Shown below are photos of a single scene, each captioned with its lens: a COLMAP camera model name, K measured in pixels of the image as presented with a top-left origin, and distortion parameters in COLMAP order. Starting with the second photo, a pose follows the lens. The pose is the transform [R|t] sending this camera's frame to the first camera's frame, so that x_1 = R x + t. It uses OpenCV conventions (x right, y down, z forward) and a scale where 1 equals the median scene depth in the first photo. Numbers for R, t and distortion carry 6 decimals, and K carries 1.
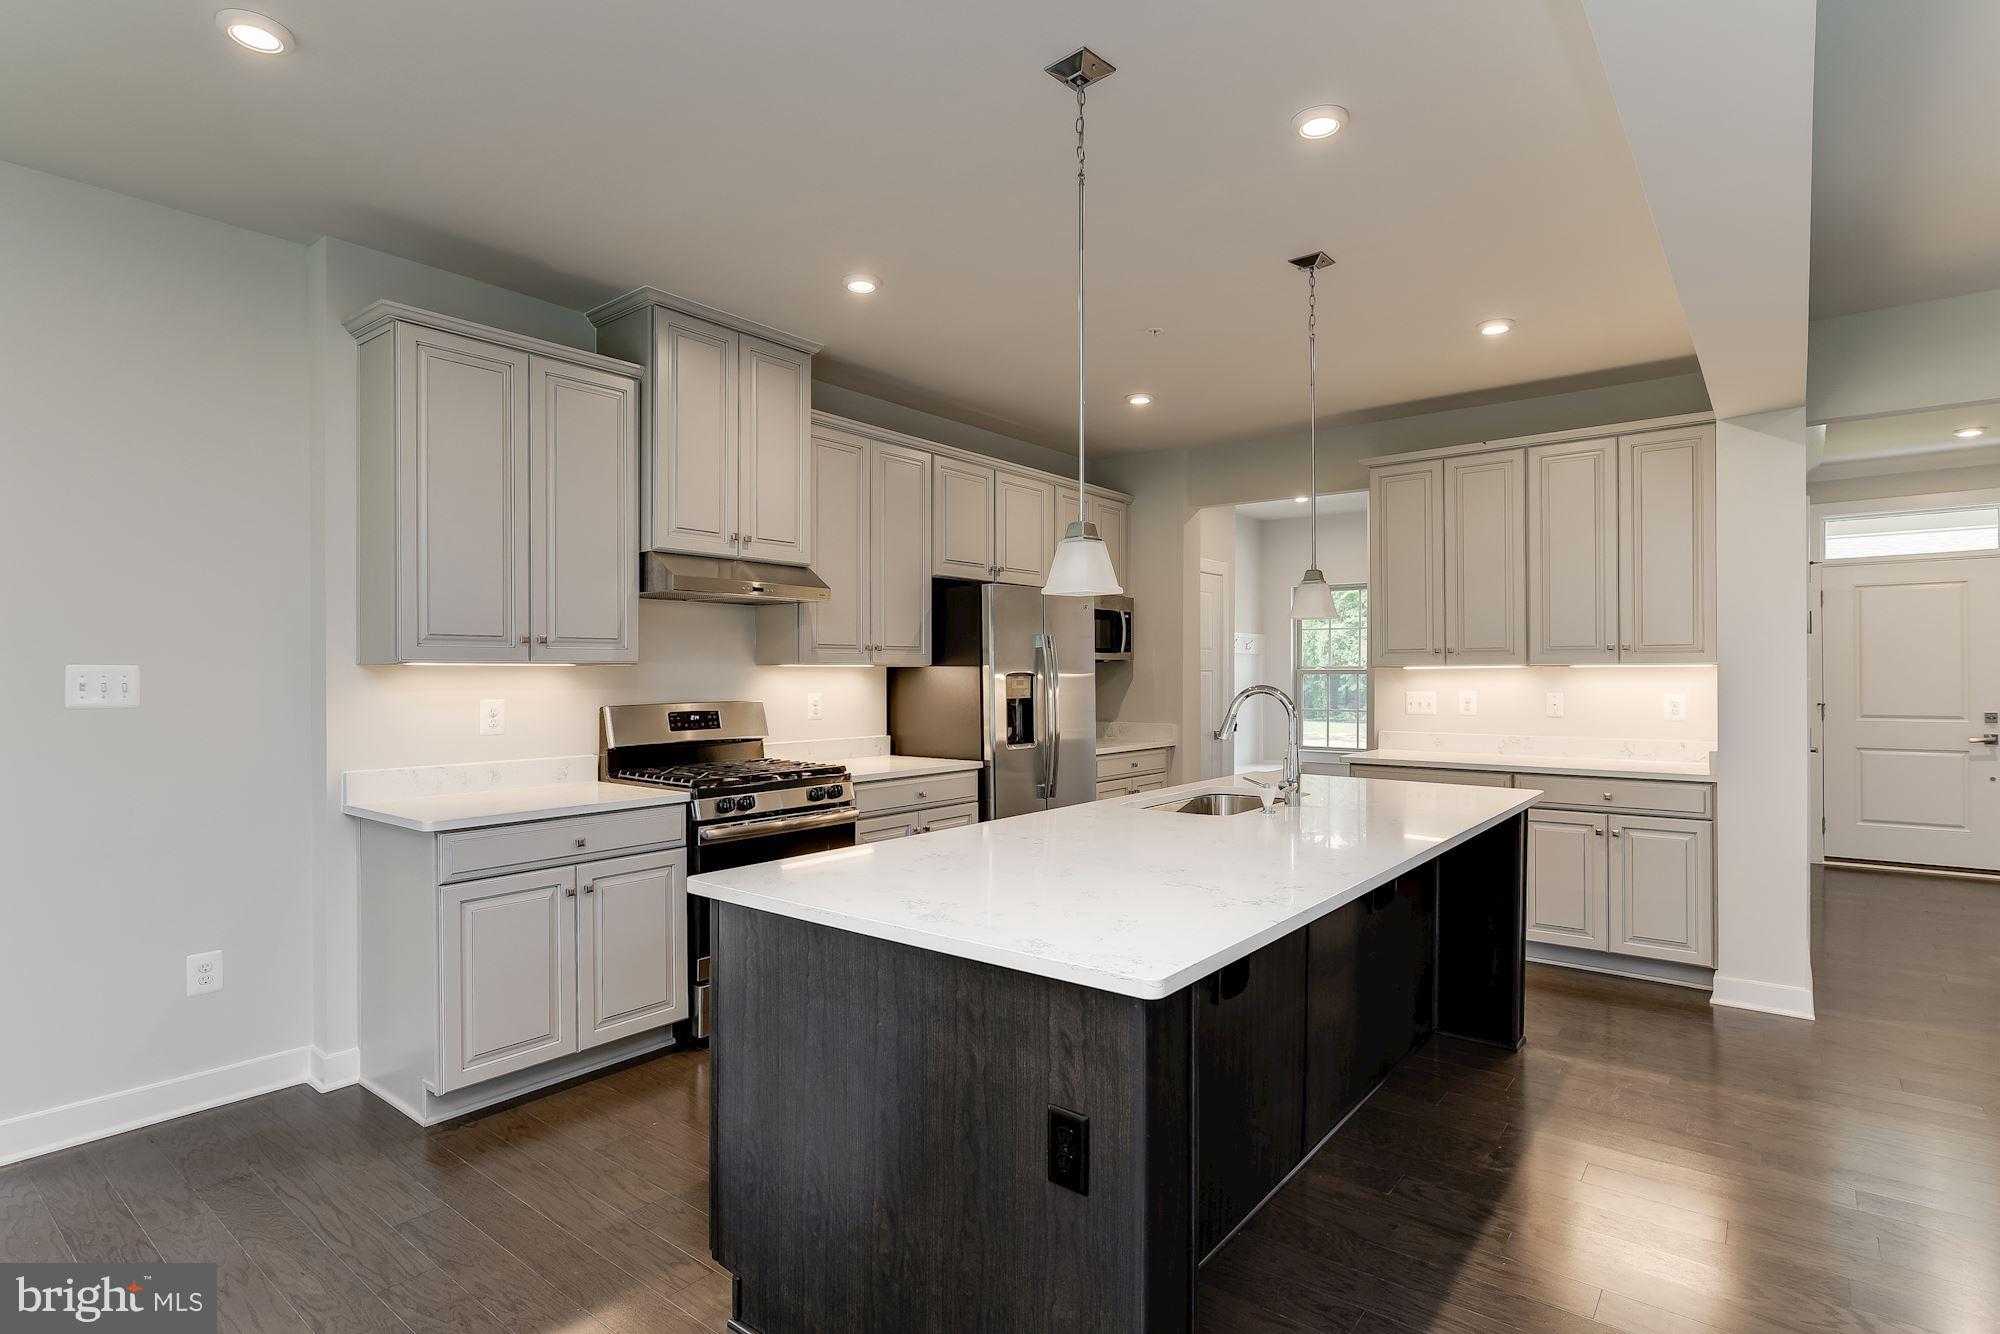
lens RADIAL K [[1013.7, 0, 1001.1], [0, 1013.7, 674.2], [0, 0, 1]] dist [-0.001725, 0.001579]
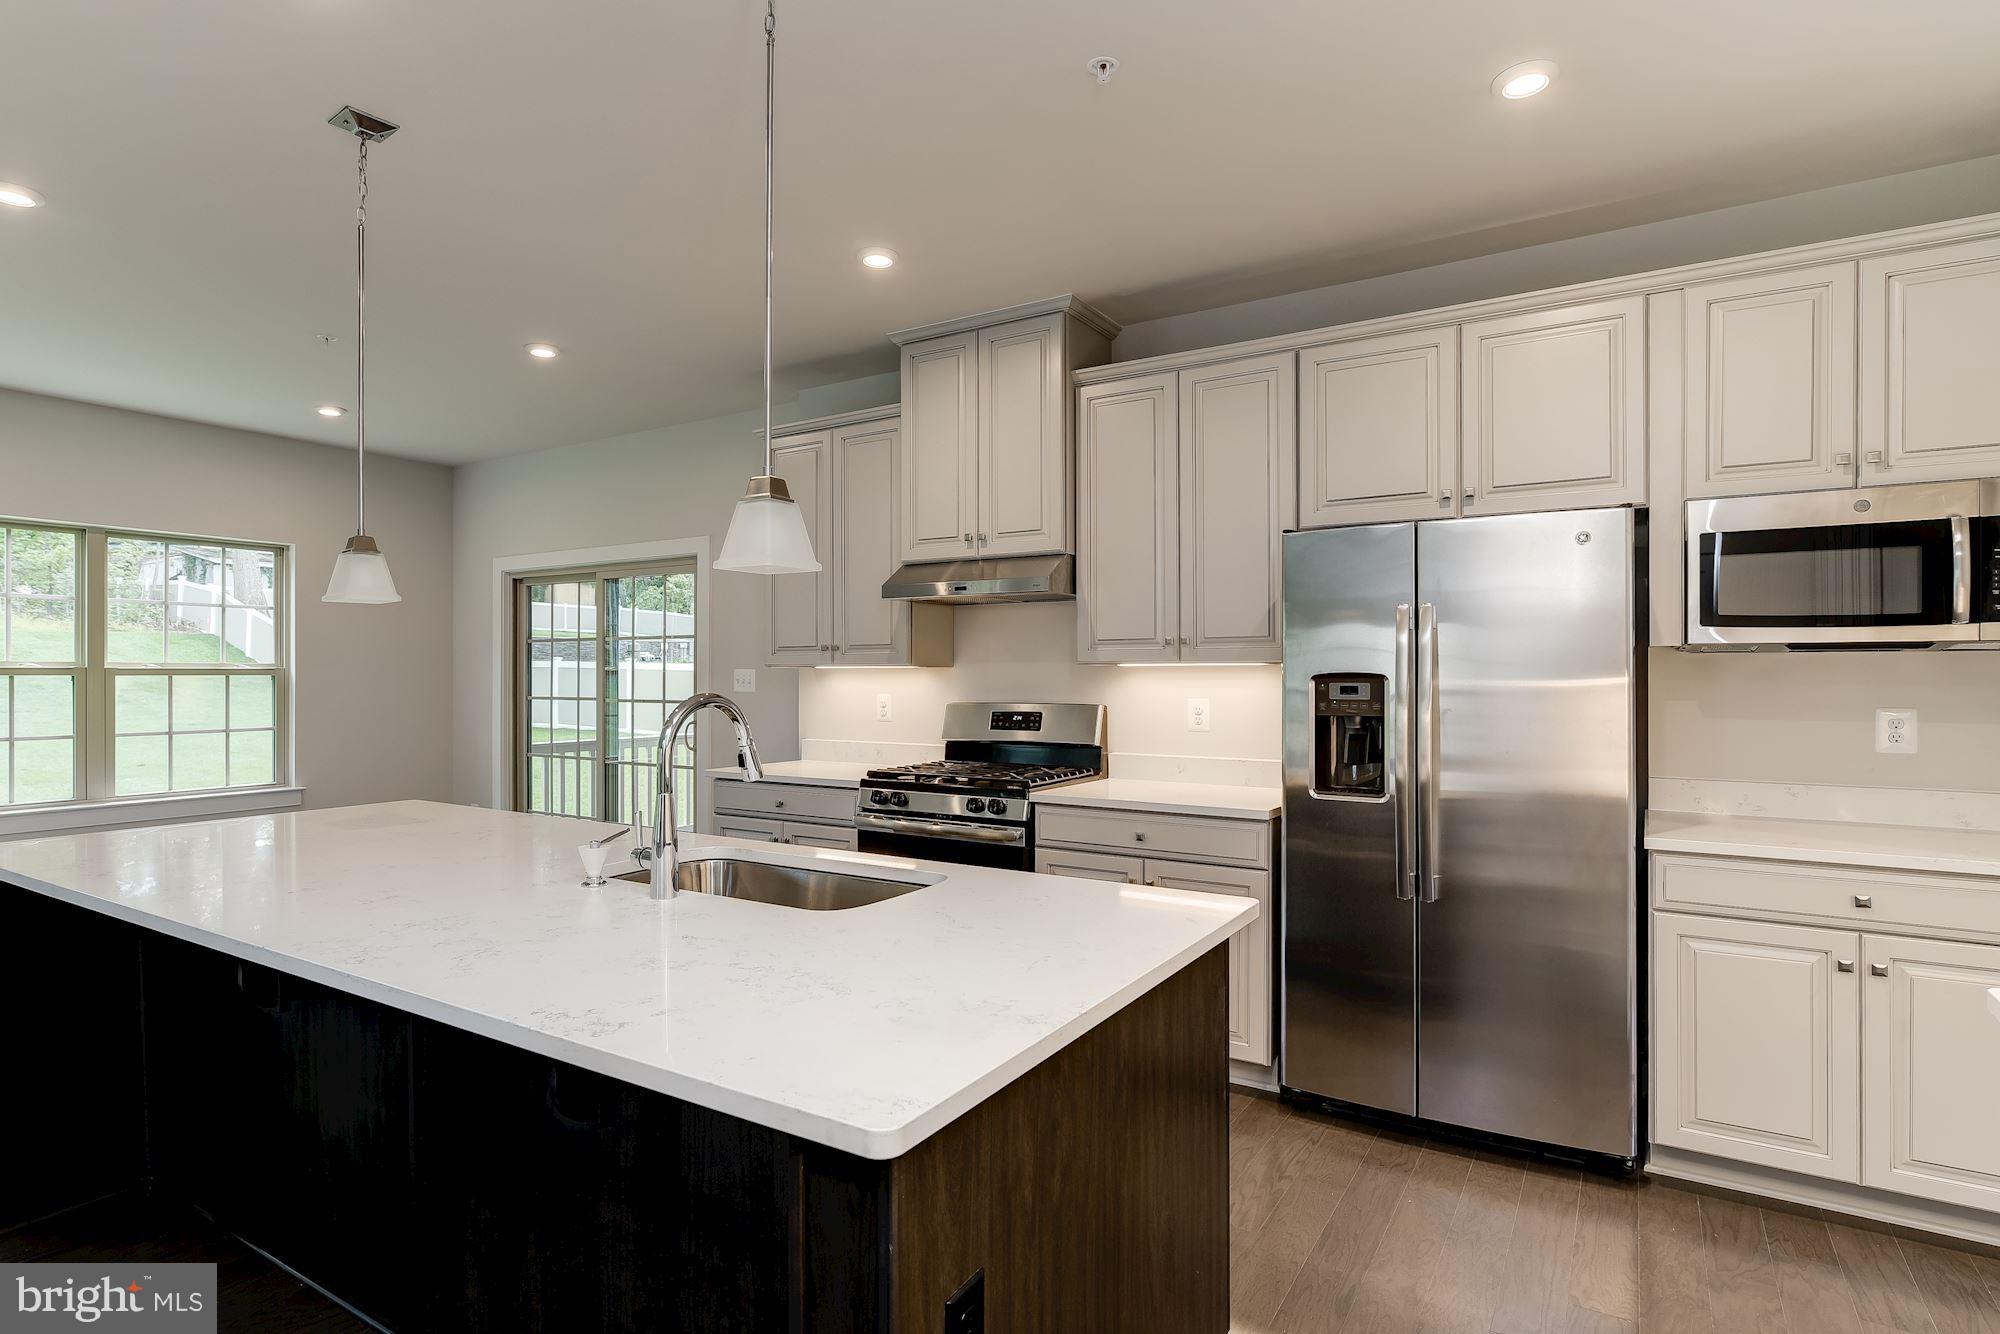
lens RADIAL K [[1013.7, 0, 999.1], [0, 1013.7, 674.2], [0, 0, 1]] dist [-0.001725, 0.001579]
pose [[0.124474, 0.001436, -0.992222, 0.797064], [0.001373, 0.999998, 0.001620, -0.002519], [0.992222, -0.001563, 0.124472, 0.980896]]
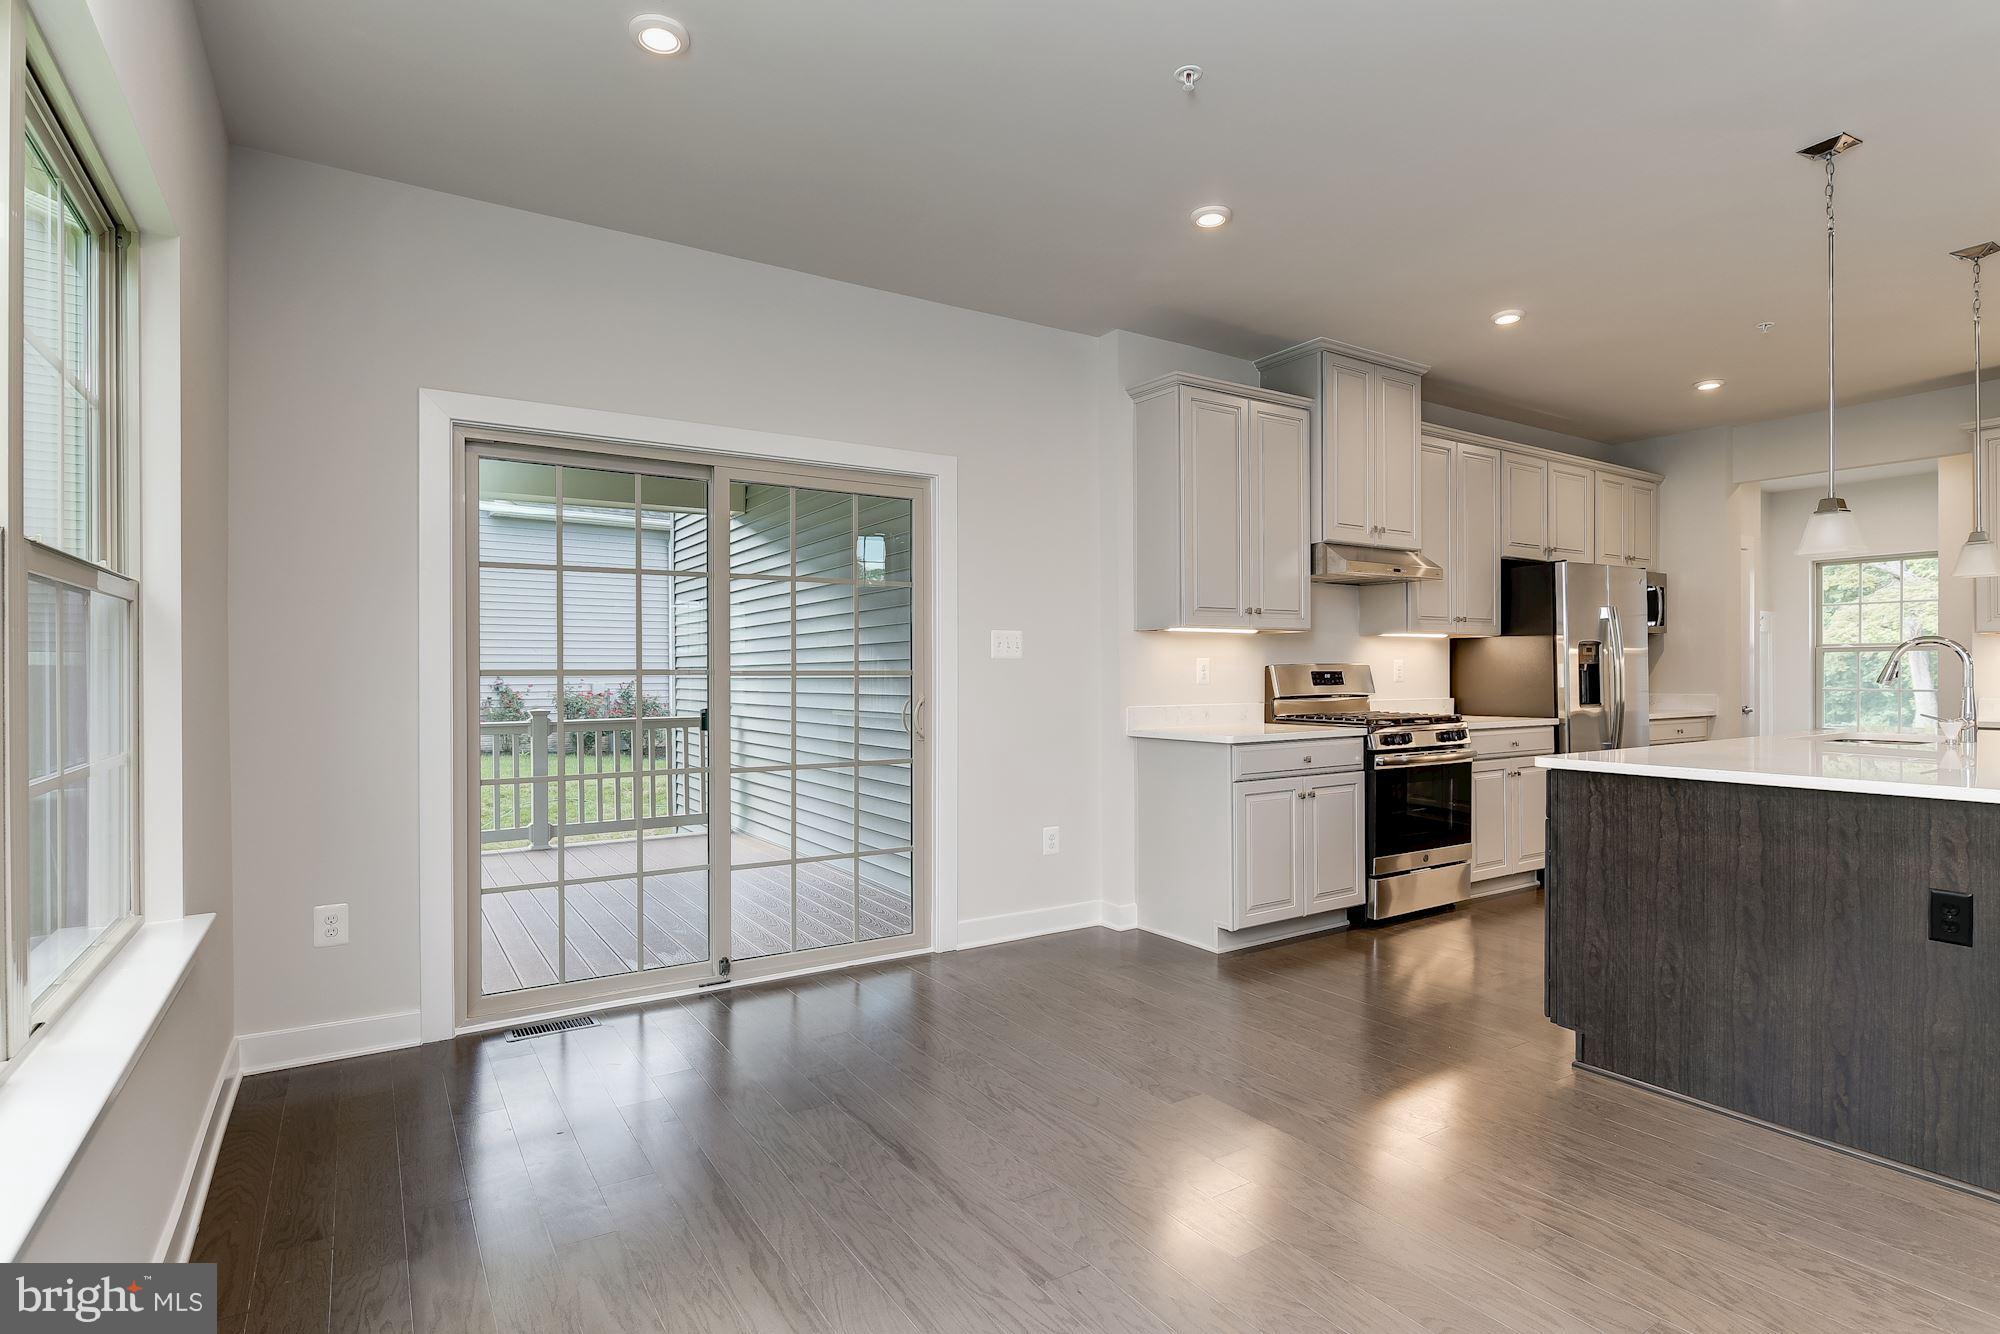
lens RADIAL K [[1013.7, 0, 1002.1], [0, 1013.7, 675.1], [0, 0, 1]] dist [-0.001725, 0.001579]
pose [[0.948873, -0.003114, -0.315643, -0.329663], [0.003343, 0.999994, 0.000184, 0.046239], [0.315641, -0.001229, 0.948878, -0.356089]]
